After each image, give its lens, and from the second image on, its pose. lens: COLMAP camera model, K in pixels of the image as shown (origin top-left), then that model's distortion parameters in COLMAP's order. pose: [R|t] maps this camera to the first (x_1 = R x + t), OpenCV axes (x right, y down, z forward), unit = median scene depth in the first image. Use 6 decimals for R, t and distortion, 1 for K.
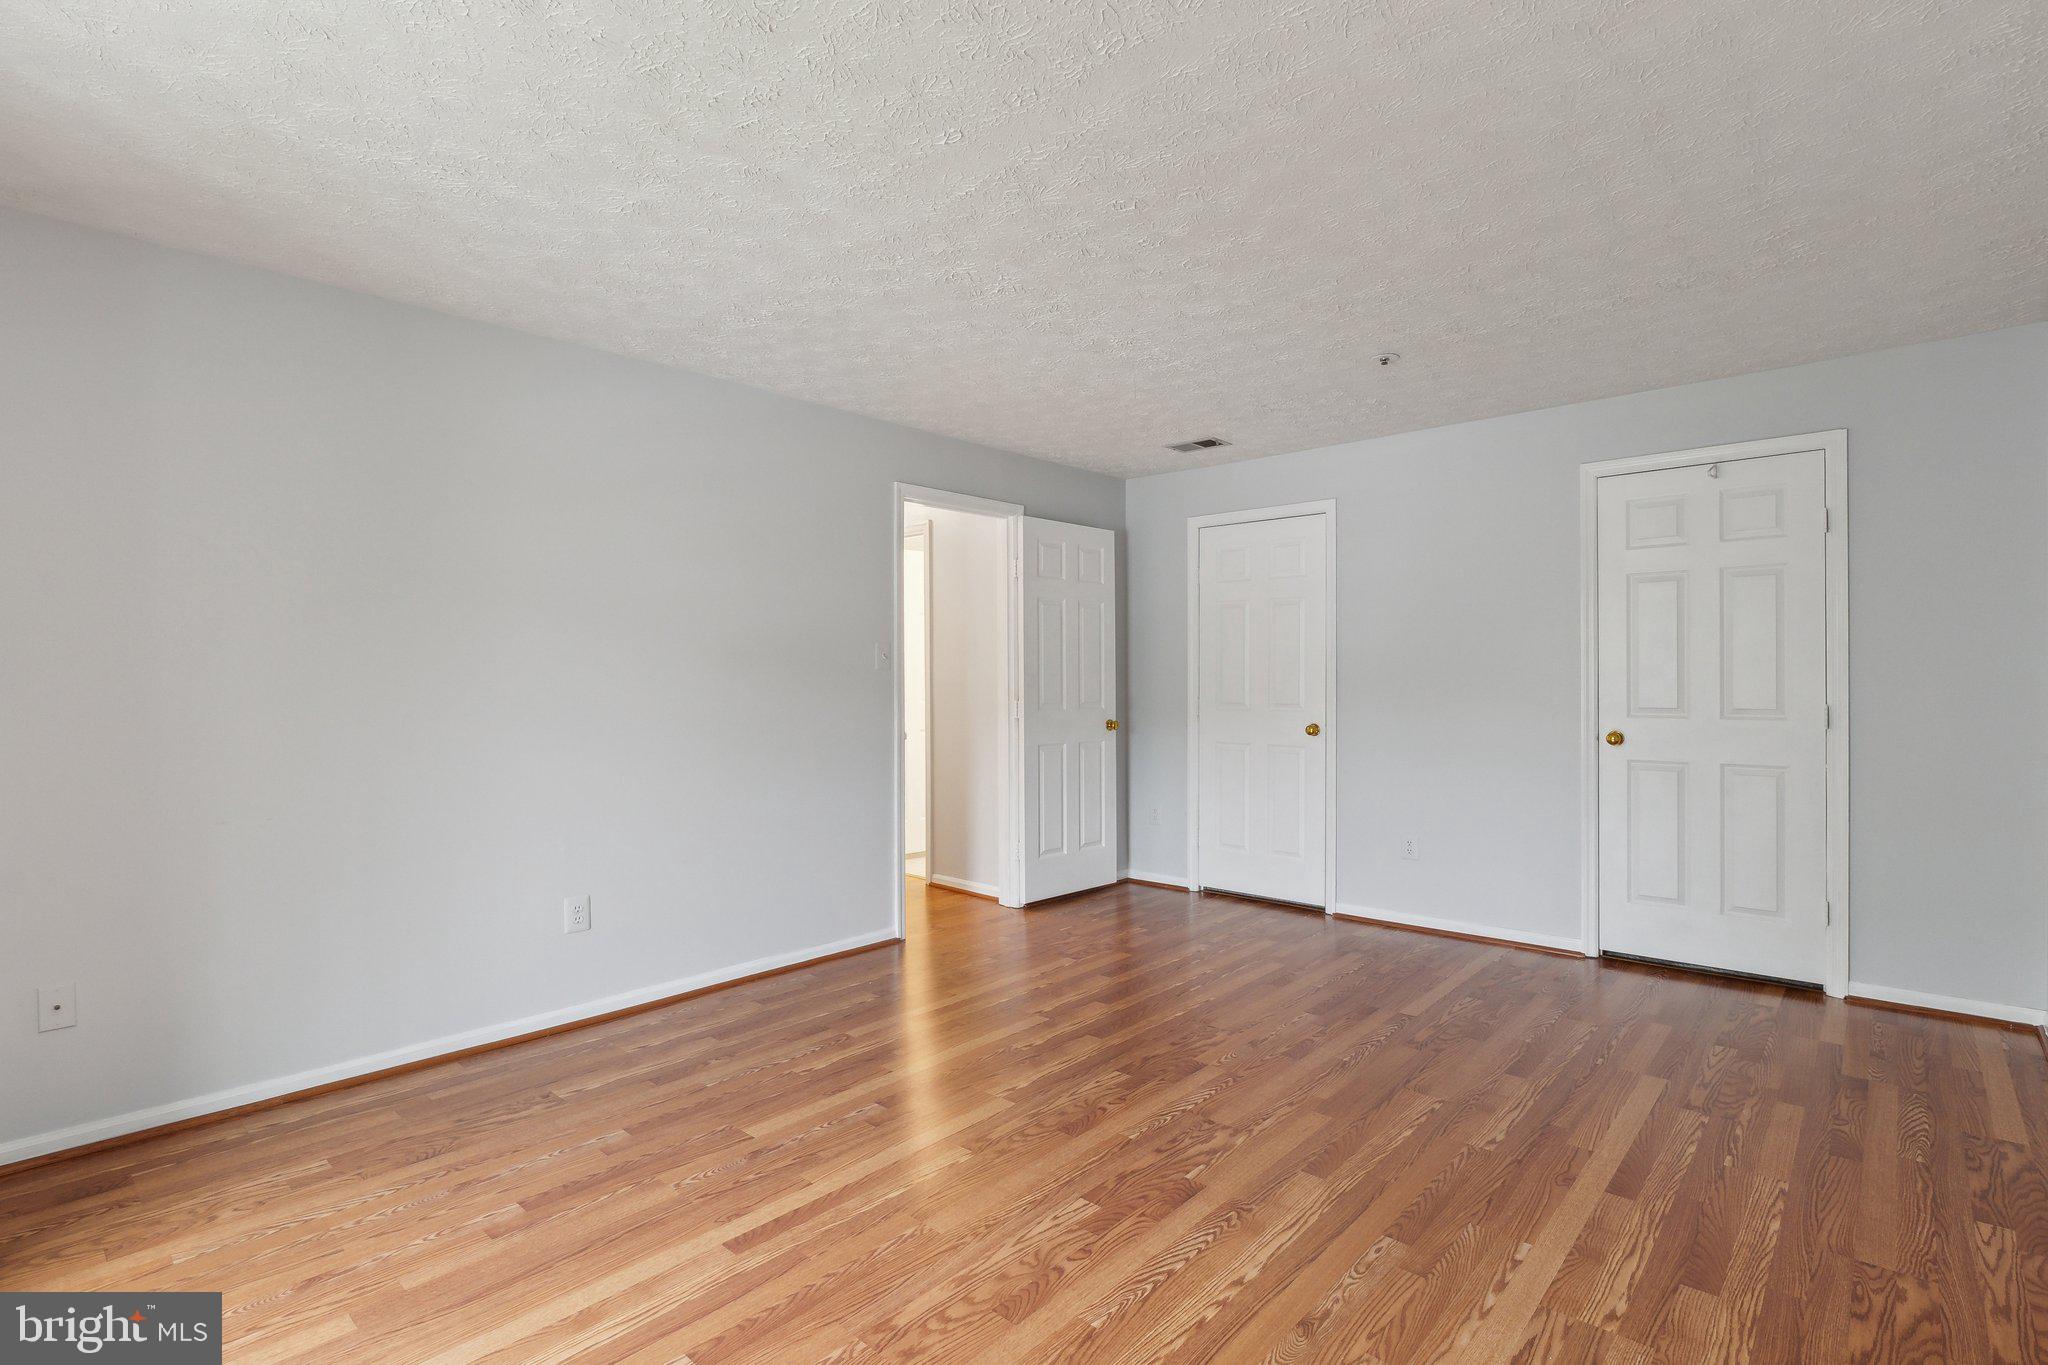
lens RADIAL K [[967.1, 0, 1018.0], [0, 967.1, 682.0], [0, 0, 1]] dist [-0.010239, -0.000050]
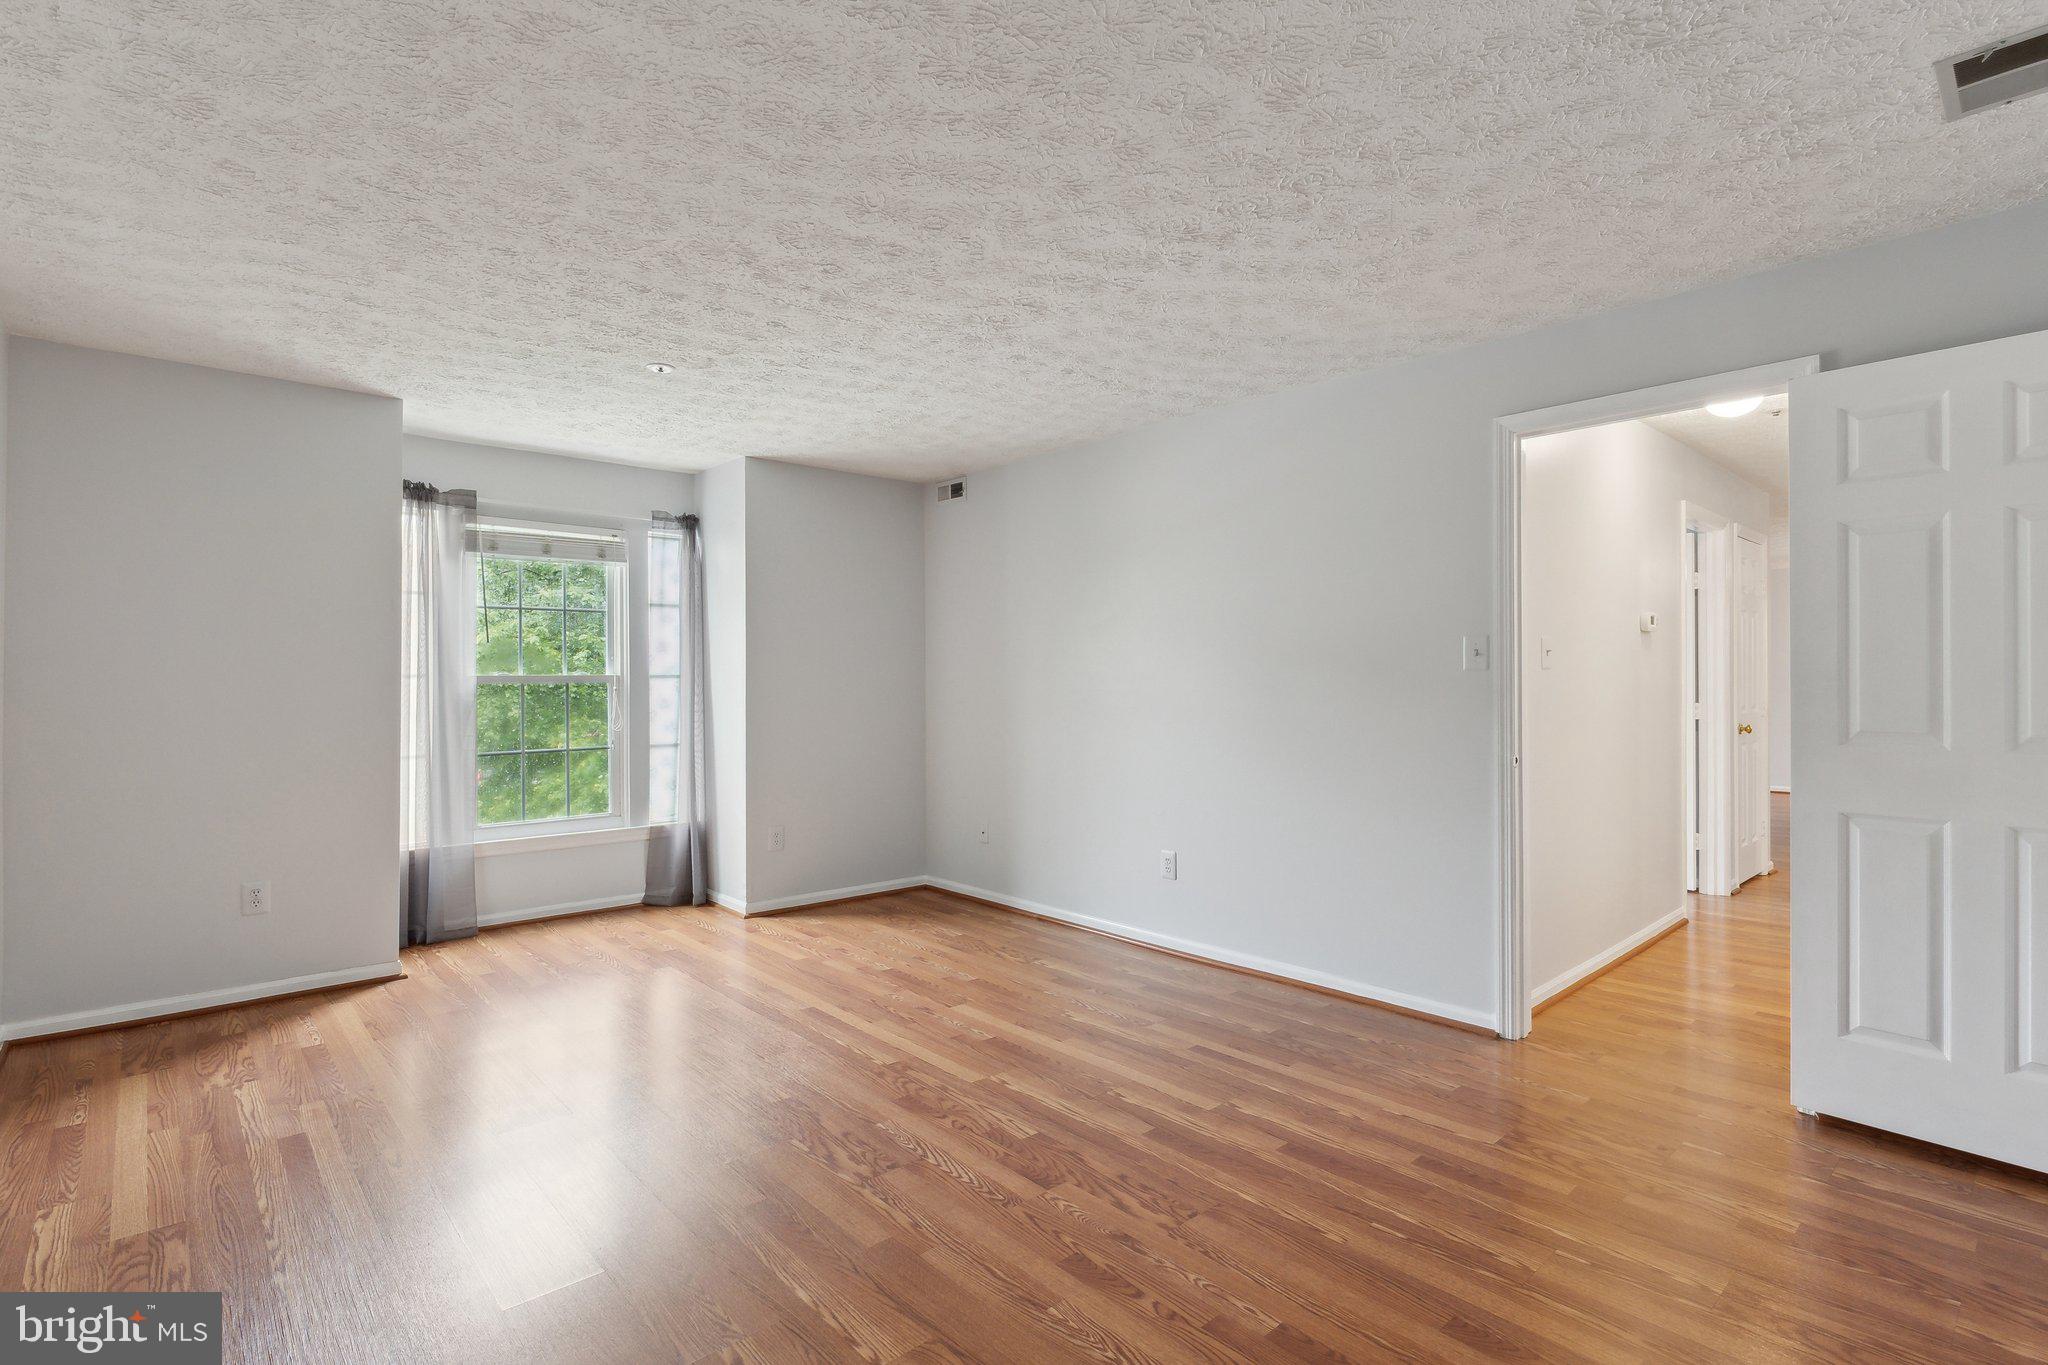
lens RADIAL K [[967.1, 0, 1018.0], [0, 967.1, 682.0], [0, 0, 1]] dist [-0.010239, -0.000050]
pose [[-0.089355, 0.004818, -0.995988, 1.096150], [-0.001460, 0.999987, 0.004969, -0.011304], [0.995999, 0.001899, -0.089346, 1.193405]]
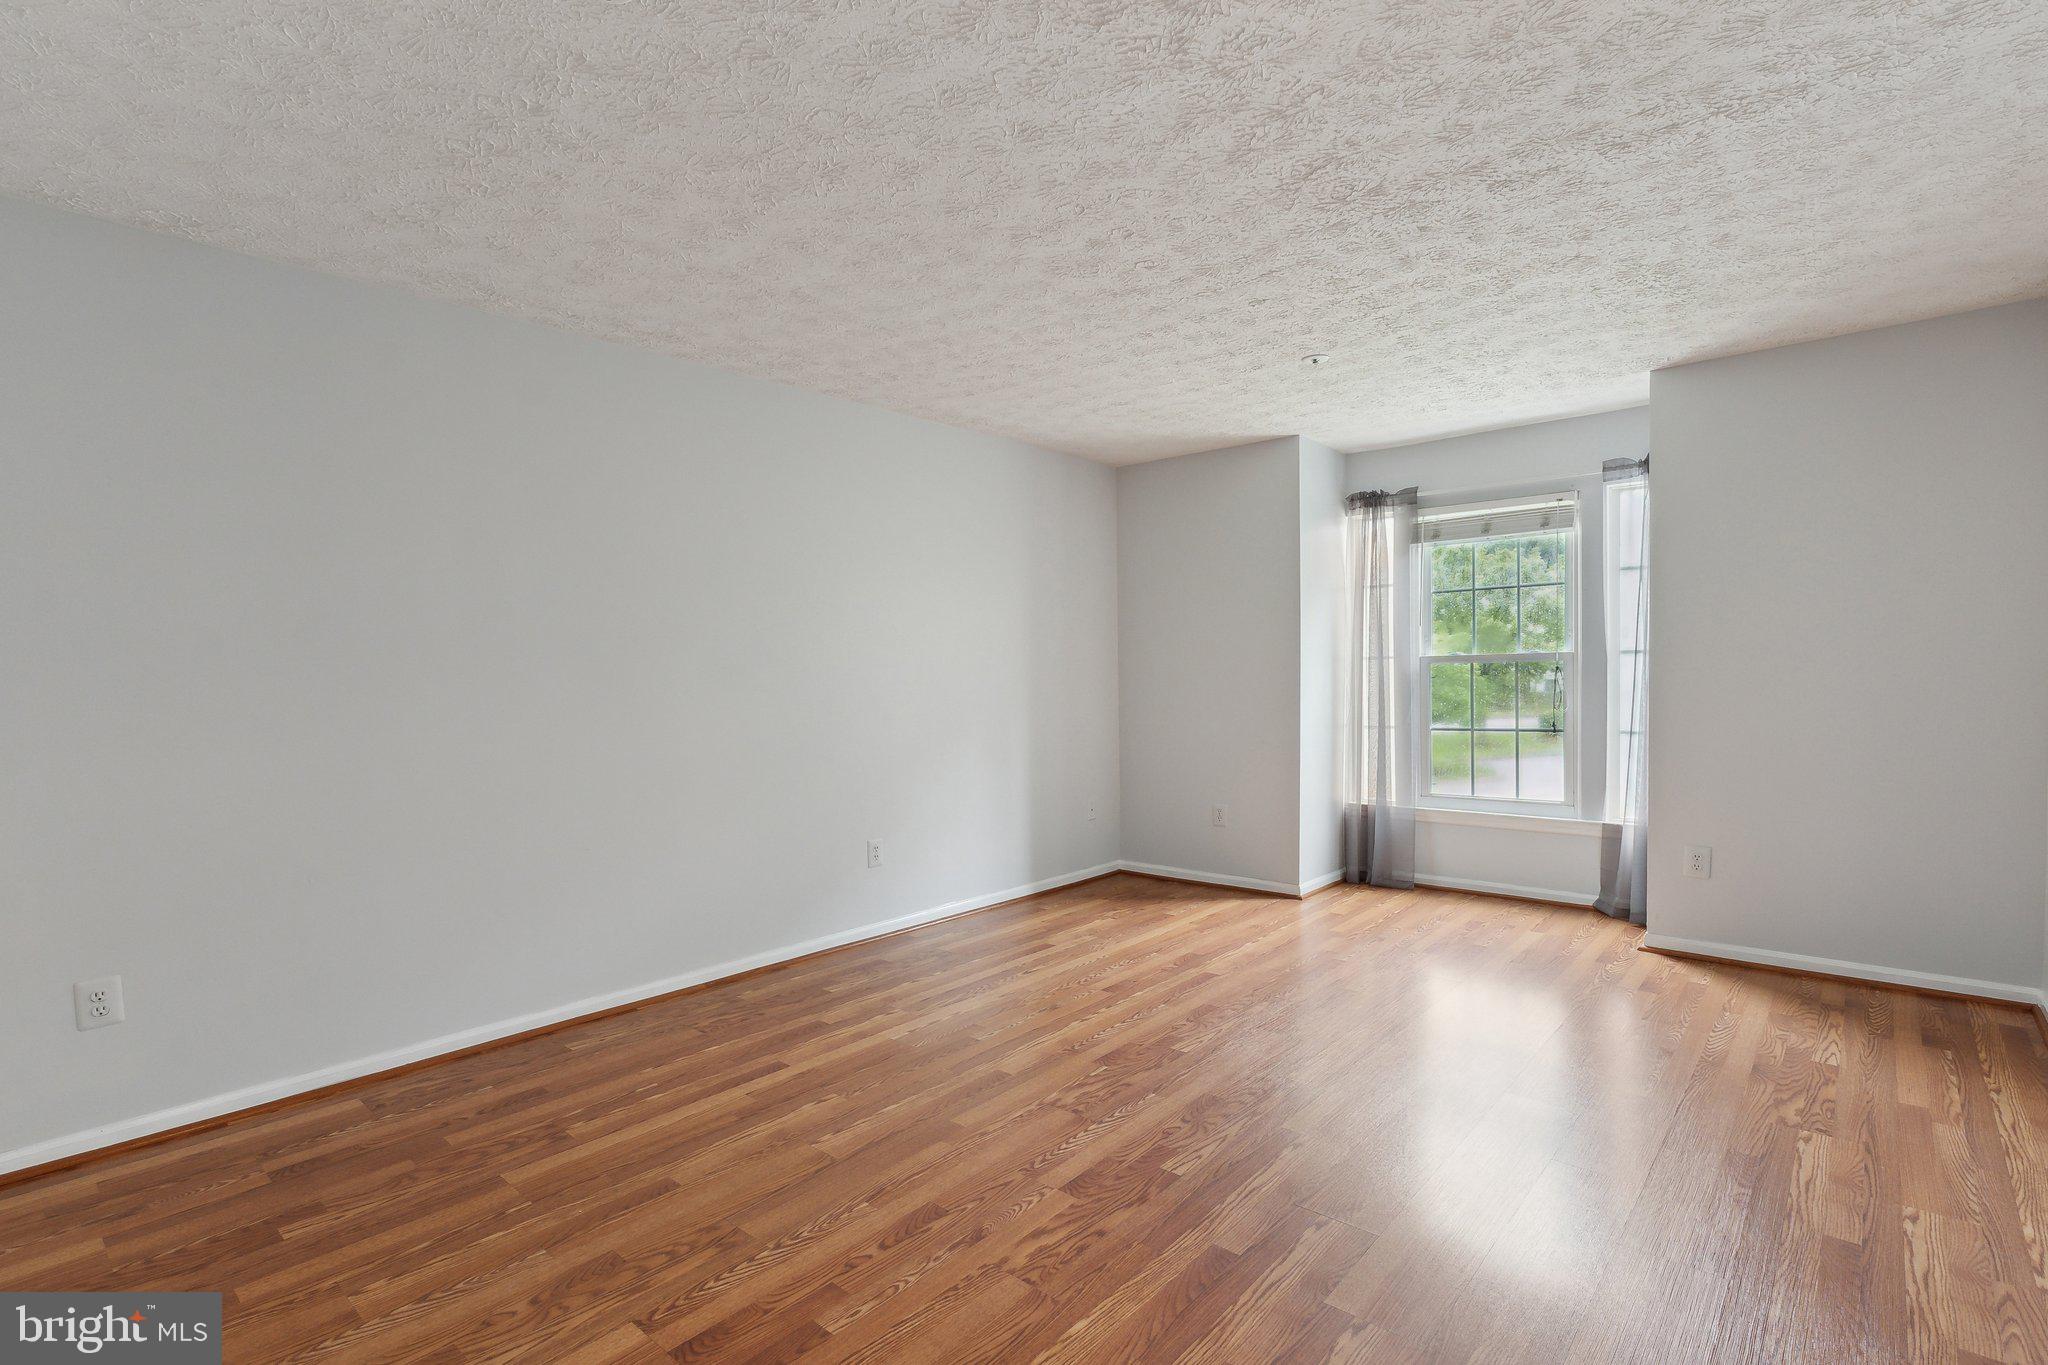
lens RADIAL K [[978.3, 0, 1037.8], [0, 978.3, 707.3], [0, 0, 1]] dist [-0.009502, 0.000068]
pose [[-0.999041, 0.022357, -0.037646, 0.266032], [0.020834, 0.998968, 0.040367, -0.005243], [0.038510, 0.039544, -0.998475, 1.982928]]
